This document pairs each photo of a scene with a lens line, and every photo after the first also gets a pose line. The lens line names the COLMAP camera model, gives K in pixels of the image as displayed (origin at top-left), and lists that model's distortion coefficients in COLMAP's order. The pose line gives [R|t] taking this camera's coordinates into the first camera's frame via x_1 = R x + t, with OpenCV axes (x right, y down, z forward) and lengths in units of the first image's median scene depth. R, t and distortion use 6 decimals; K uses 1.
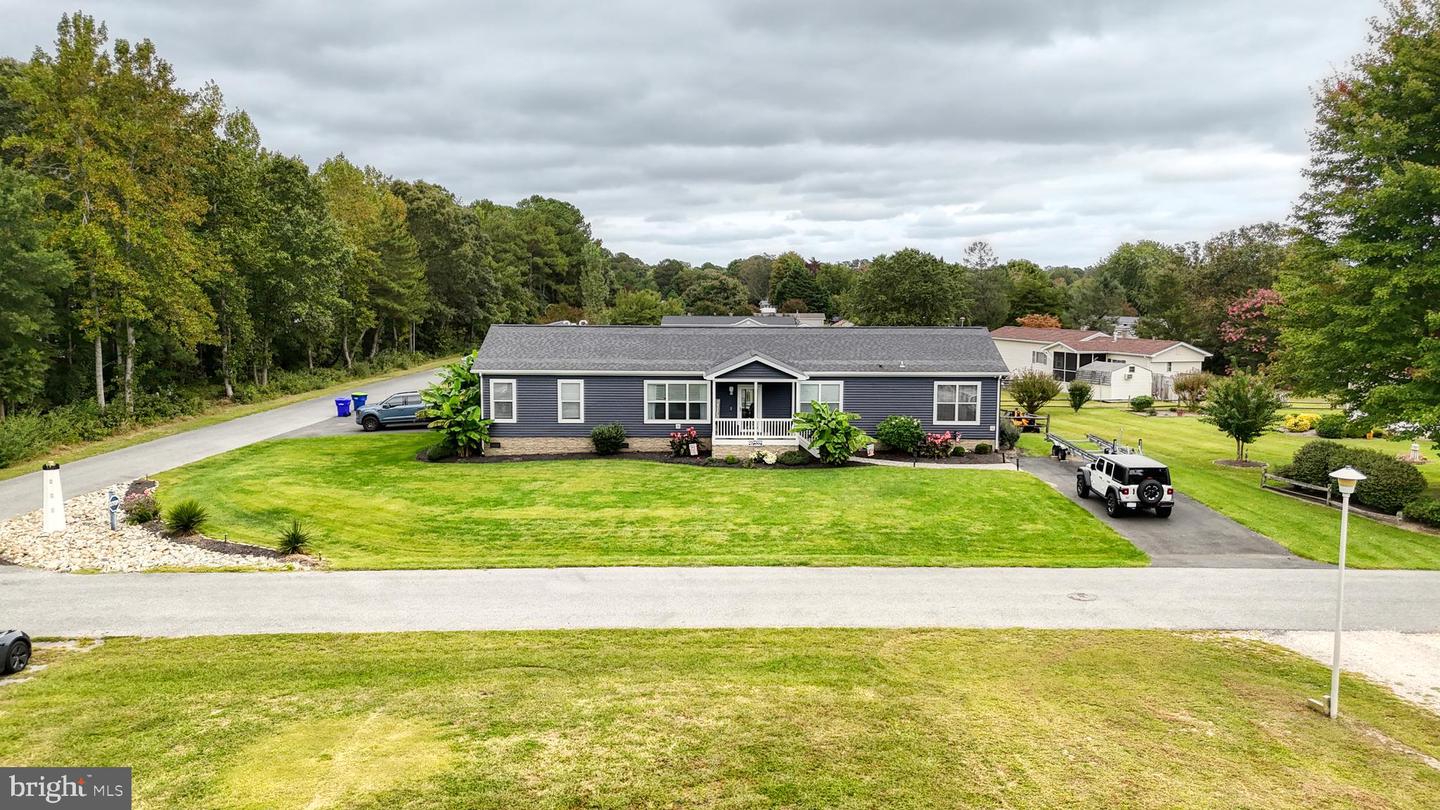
lens RADIAL K [[1052.8, 0, 720.0], [0, 1052.8, 405.0], [0, 0, 1]] dist [0.100921, -0.114207]
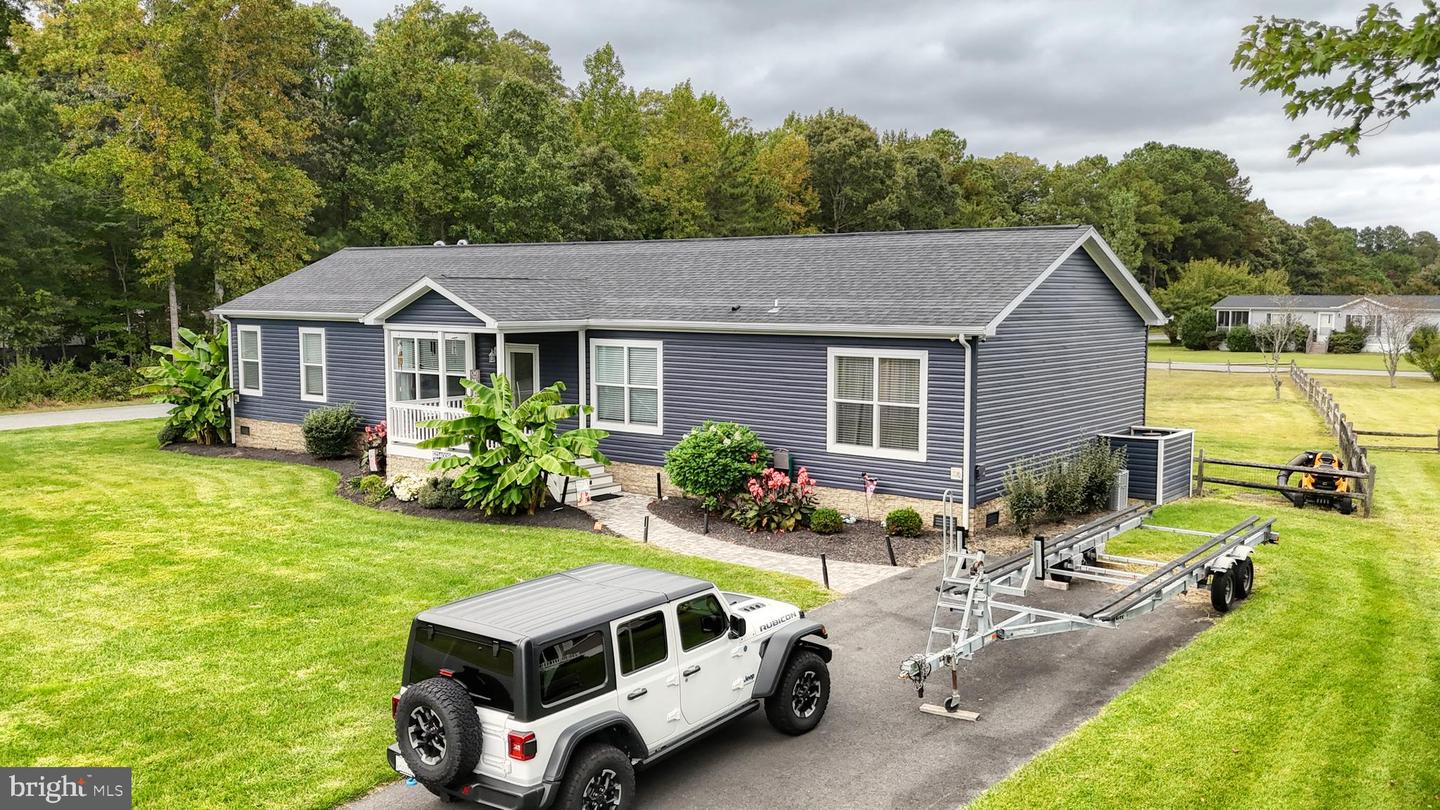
lens RADIAL K [[1215.3, 0, 720.0], [0, 1215.3, 405.0], [0, 0, 1]] dist [0.129253, -0.203610]
pose [[0.793579, 0.054591, -0.606013, 0.459730], [-0.066245, 0.997798, 0.003135, 0.001805], [0.604850, 0.037658, 0.795448, 0.589277]]
